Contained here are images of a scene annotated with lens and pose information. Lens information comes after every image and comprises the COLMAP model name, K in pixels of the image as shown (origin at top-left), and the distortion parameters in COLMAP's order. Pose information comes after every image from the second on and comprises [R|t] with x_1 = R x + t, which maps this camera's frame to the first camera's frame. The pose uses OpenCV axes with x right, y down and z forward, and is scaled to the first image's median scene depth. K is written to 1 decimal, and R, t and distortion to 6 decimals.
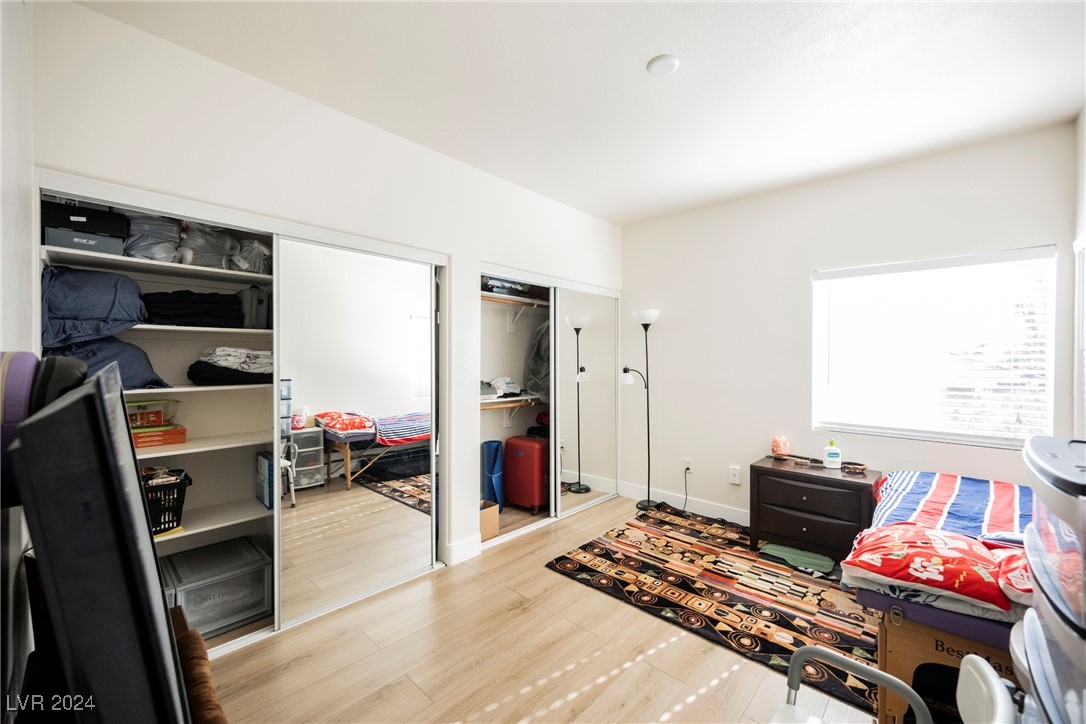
lens RADIAL K [[431.0, 0, 545.2], [0, 431.0, 366.1], [0, 0, 1]] dist [-0.002354, 0.000063]
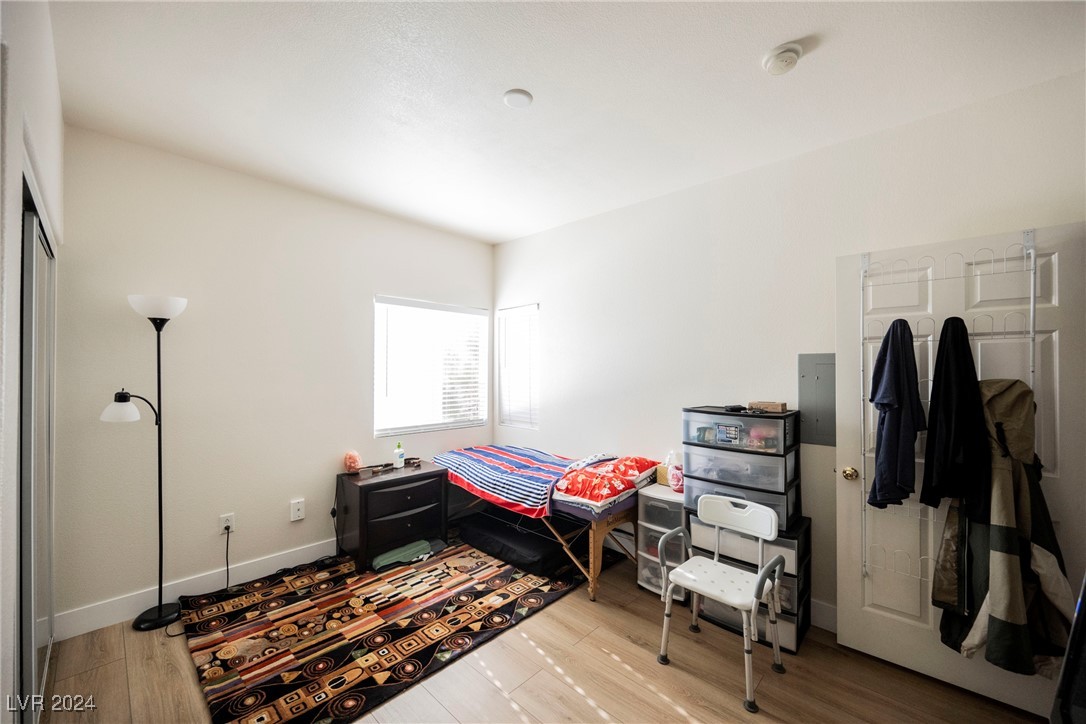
lens RADIAL K [[431.0, 0, 535.7], [0, 431.0, 363.9], [0, 0, 1]] dist [-0.002354, 0.000063]
pose [[-0.000275, 0.003739, 0.999993, -0.523333], [0.007963, 0.999961, -0.003736, -0.037537], [-0.999968, 0.007962, -0.000305, 0.656184]]
